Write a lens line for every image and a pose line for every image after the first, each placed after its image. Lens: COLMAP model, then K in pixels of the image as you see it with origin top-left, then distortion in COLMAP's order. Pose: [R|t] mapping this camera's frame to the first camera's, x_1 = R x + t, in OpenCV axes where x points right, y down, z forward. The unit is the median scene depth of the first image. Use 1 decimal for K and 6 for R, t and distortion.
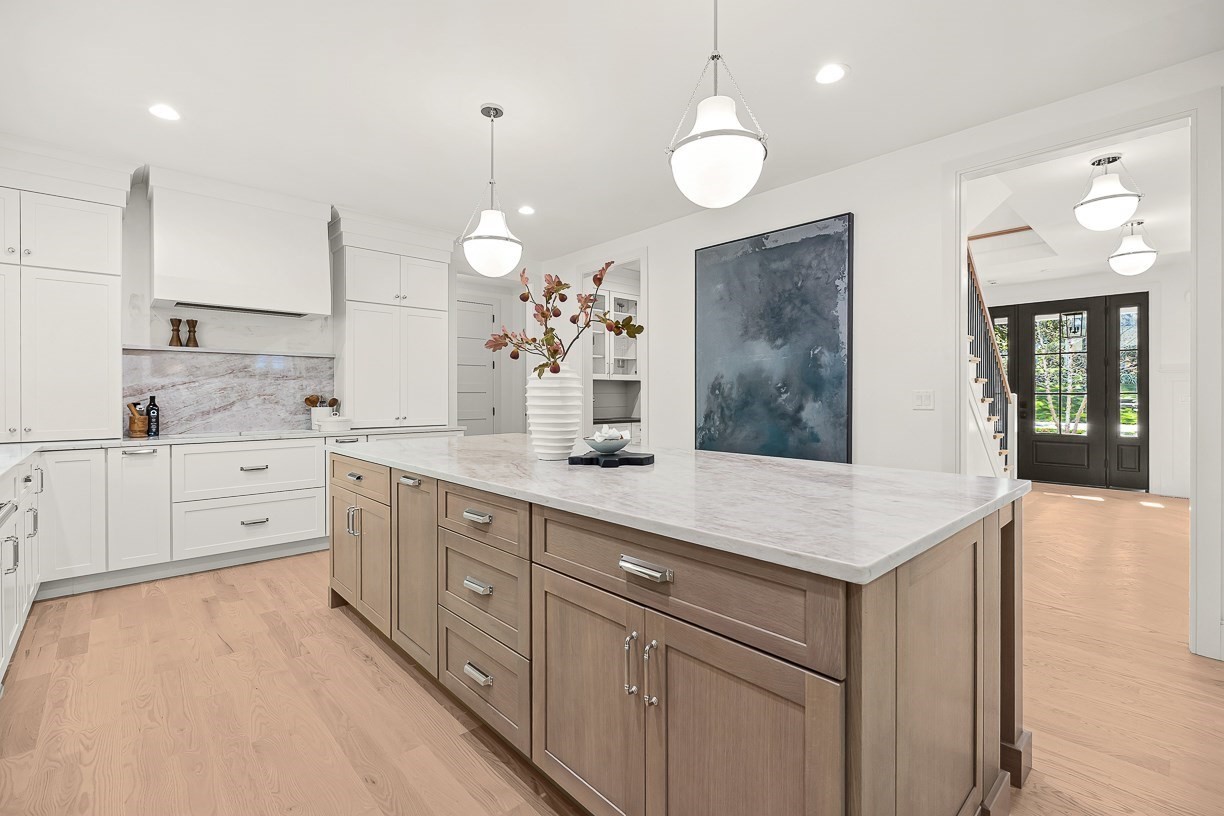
lens RADIAL K [[540.3, 0, 611.4], [0, 540.3, 403.2], [0, 0, 1]] dist [0.001710, 0.000084]
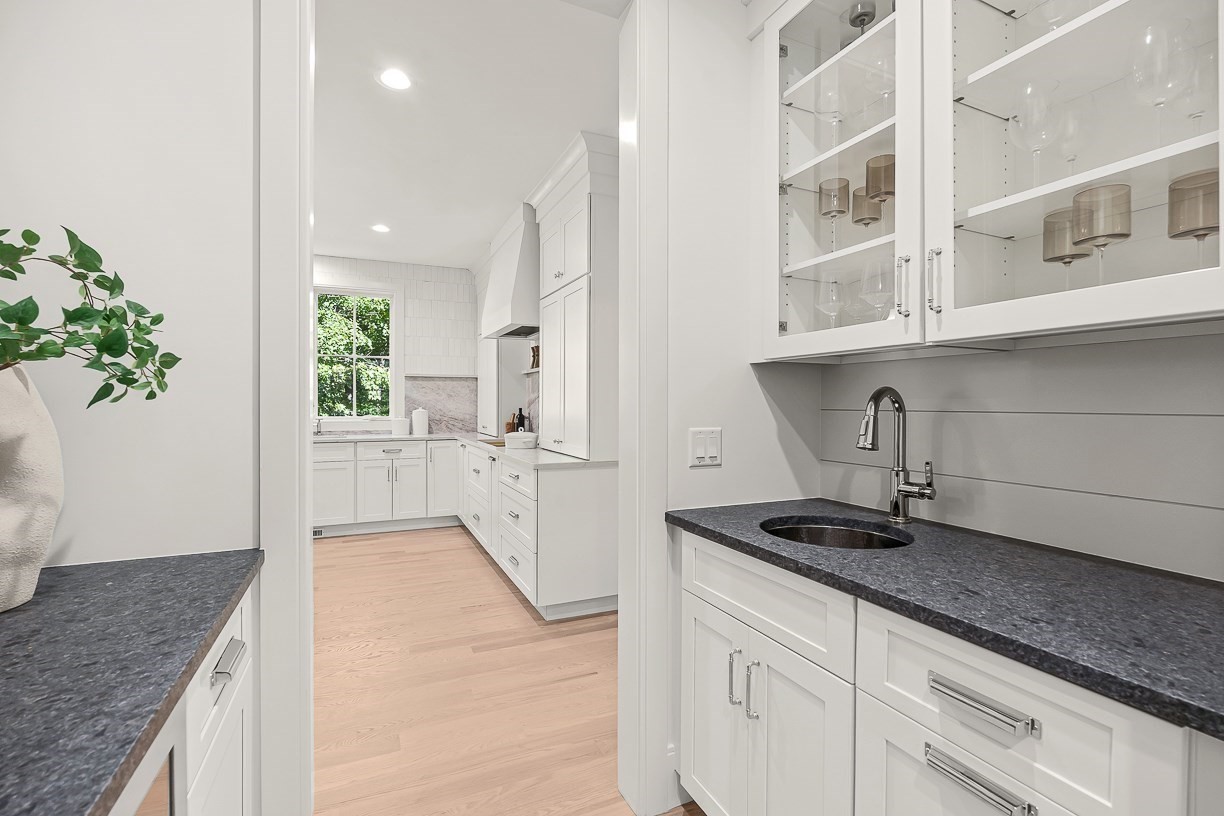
lens RADIAL K [[540.3, 0, 611.4], [0, 540.3, 403.2], [0, 0, 1]] dist [0.001710, 0.000084]
pose [[-0.304749, -0.003059, -0.952428, 0.331236], [-0.020540, 0.999783, 0.003362, -0.031934], [0.952211, 0.020588, -0.304746, 1.503378]]
